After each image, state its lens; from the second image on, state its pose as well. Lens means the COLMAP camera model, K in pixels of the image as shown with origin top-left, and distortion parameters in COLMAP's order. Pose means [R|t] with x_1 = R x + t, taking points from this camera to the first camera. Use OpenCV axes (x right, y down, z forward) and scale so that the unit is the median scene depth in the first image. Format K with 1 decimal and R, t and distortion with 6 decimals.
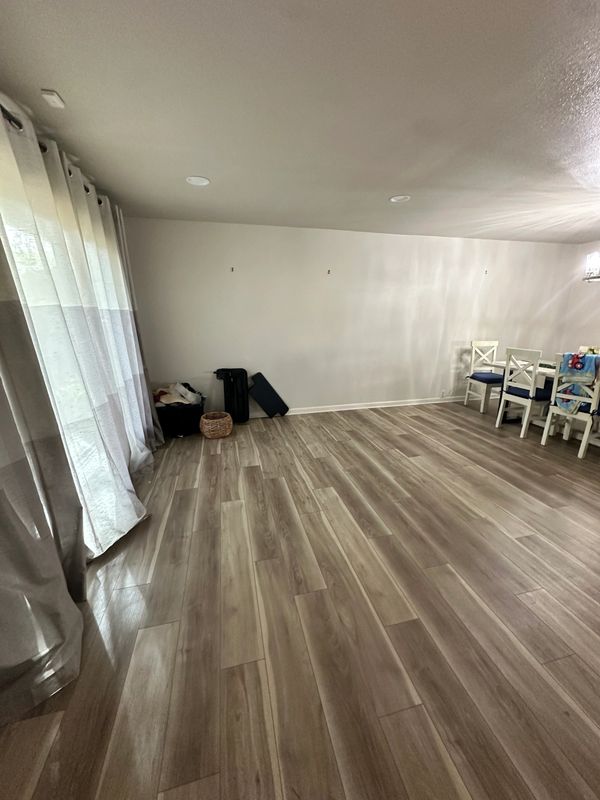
lens RADIAL K [[322.0, 0, 301.2], [0, 322.0, 399.1], [0, 0, 1]] dist [0.002965, 0.002664]
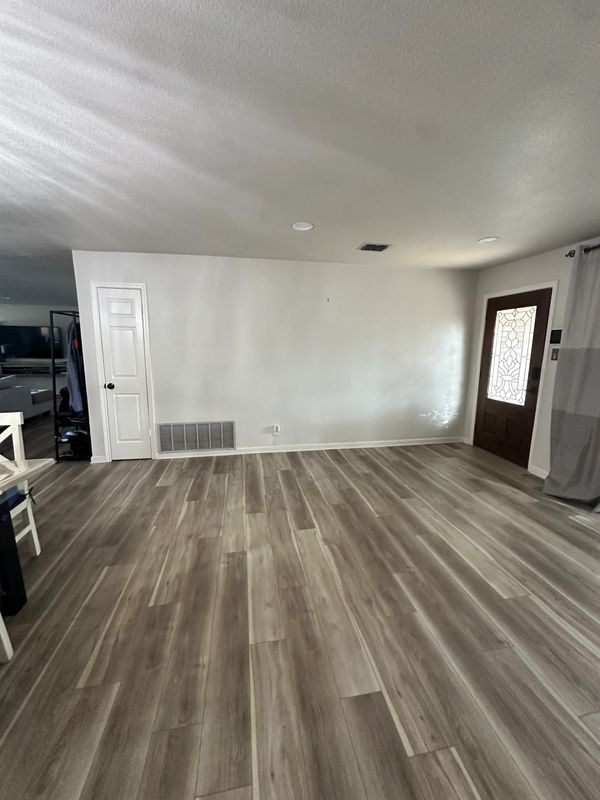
lens RADIAL K [[322.0, 0, 300.7], [0, 322.0, 398.5], [0, 0, 1]] dist [0.002965, 0.002664]
pose [[-0.998282, -0.018128, 0.055719, 0.532469], [0.006515, 0.910697, 0.413024, -0.435468], [-0.058231, 0.412678, -0.909014, 1.556851]]
